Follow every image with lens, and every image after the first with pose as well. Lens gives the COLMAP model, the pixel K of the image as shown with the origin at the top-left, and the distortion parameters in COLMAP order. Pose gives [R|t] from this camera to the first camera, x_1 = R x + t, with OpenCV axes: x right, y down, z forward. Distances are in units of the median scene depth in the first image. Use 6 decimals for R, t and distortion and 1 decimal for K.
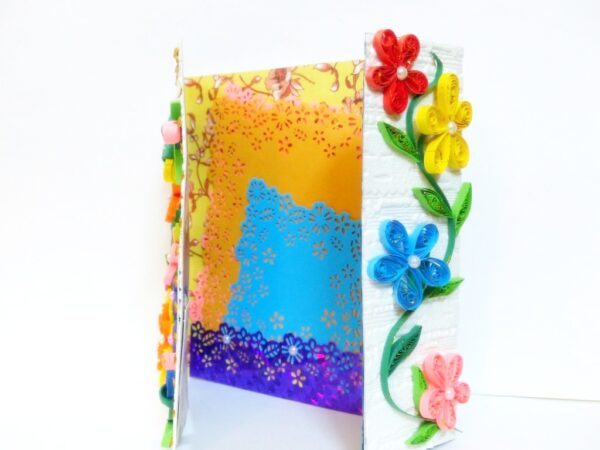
lens RADIAL K [[755.8, 0, 301.3], [0, 755.8, 225.7], [0, 0, 1]] dist [-0.023752, 0.000000]
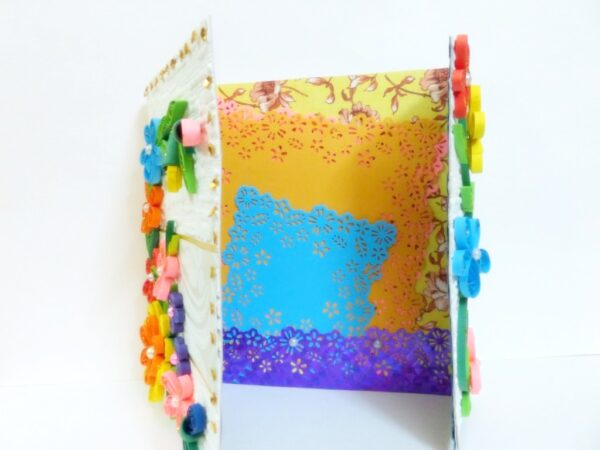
lens RADIAL K [[568.2, 0, 292.7], [0, 568.2, 235.9], [0, 0, 1]] dist [-0.022711, 0.000000]
pose [[0.915523, -0.066136, 0.396792, -0.327948], [0.057137, 0.997771, 0.034472, -0.016454], [-0.398187, -0.008888, 0.917261, 0.249457]]
